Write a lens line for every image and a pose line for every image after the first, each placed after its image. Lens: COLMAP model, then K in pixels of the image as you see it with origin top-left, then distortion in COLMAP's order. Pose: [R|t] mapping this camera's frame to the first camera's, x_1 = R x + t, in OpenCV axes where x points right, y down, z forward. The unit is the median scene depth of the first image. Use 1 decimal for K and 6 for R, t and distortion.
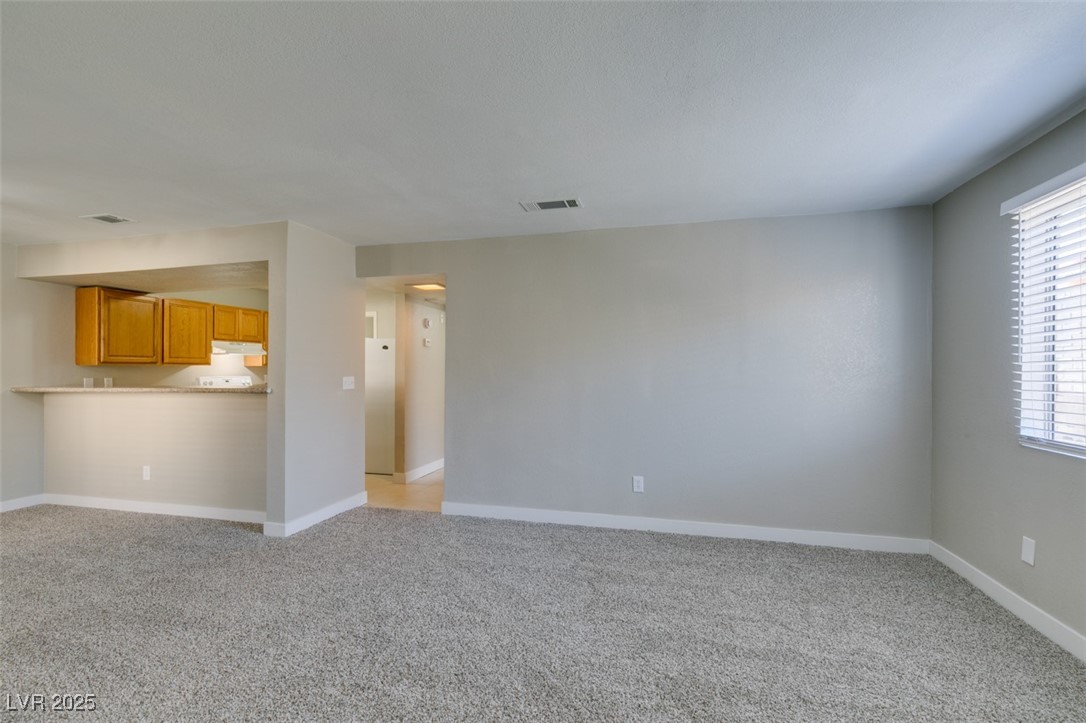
lens RADIAL K [[471.7, 0, 546.9], [0, 471.7, 365.0], [0, 0, 1]] dist [0.005837, -0.000261]
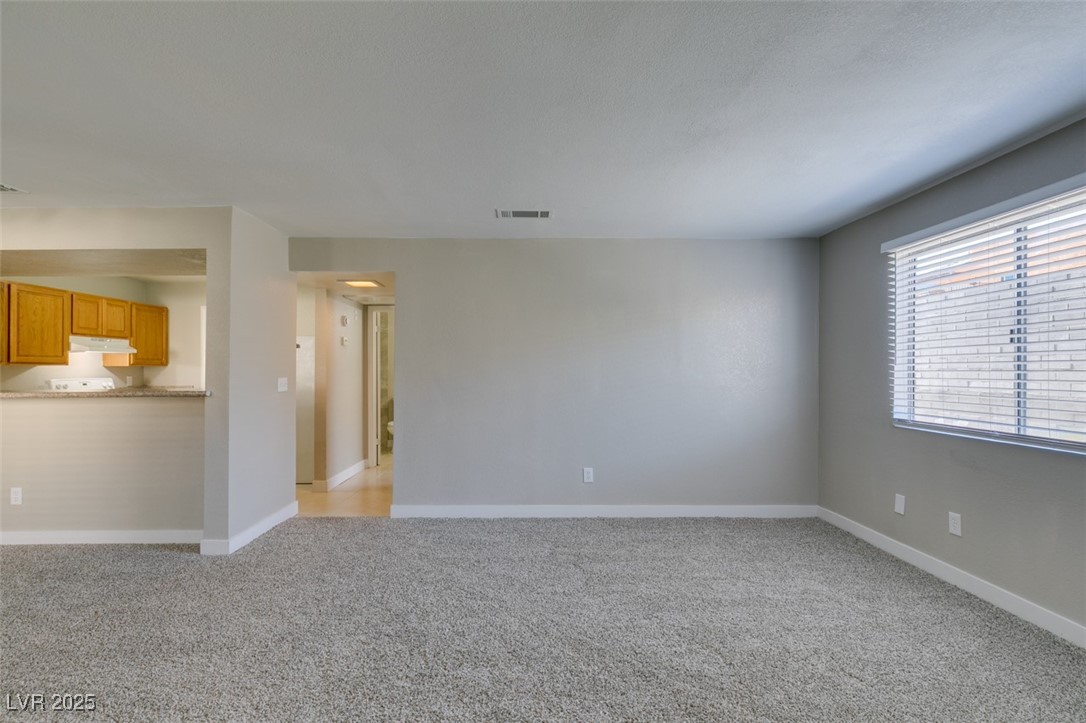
lens RADIAL K [[471.7, 0, 546.9], [0, 471.7, 365.0], [0, 0, 1]] dist [0.005837, -0.000261]
pose [[0.968951, 0.001291, 0.247249, -0.179775], [-0.001168, 0.999999, -0.000643, -0.000423], [-0.247249, 0.000335, 0.968952, -0.031937]]
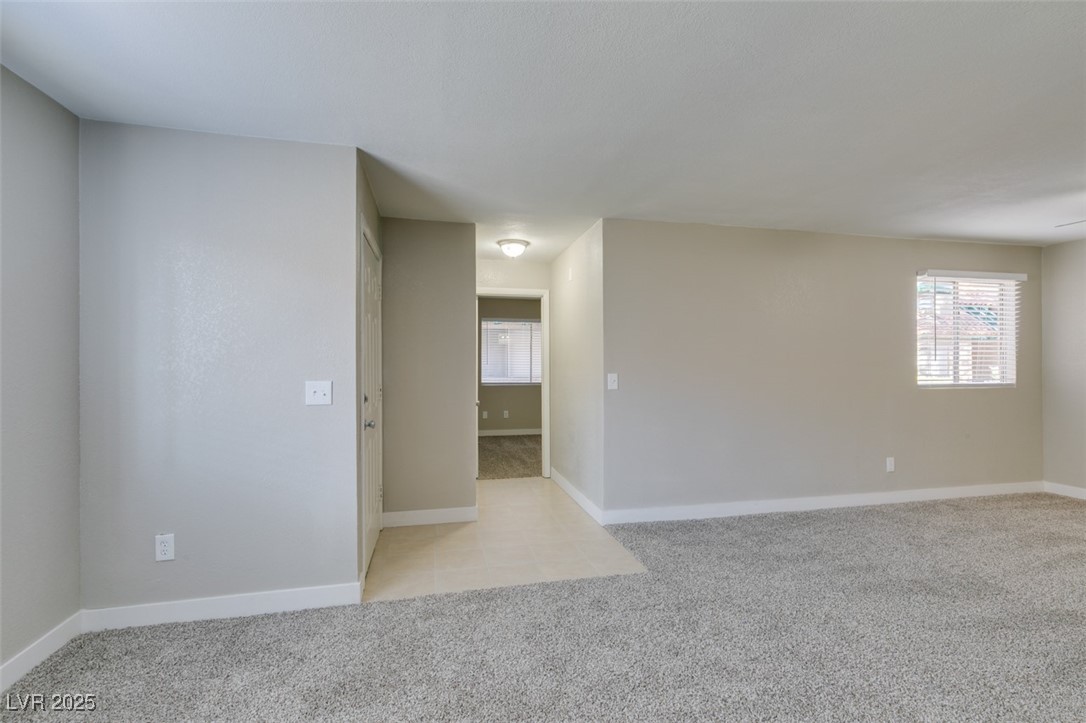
lens RADIAL K [[471.7, 0, 546.9], [0, 471.7, 365.0], [0, 0, 1]] dist [0.005837, -0.000261]
pose [[-0.440107, 0.002386, 0.897942, -0.029741], [-0.002534, 0.999989, -0.003900, 0.054113], [-0.897942, -0.003992, -0.440096, 2.066983]]
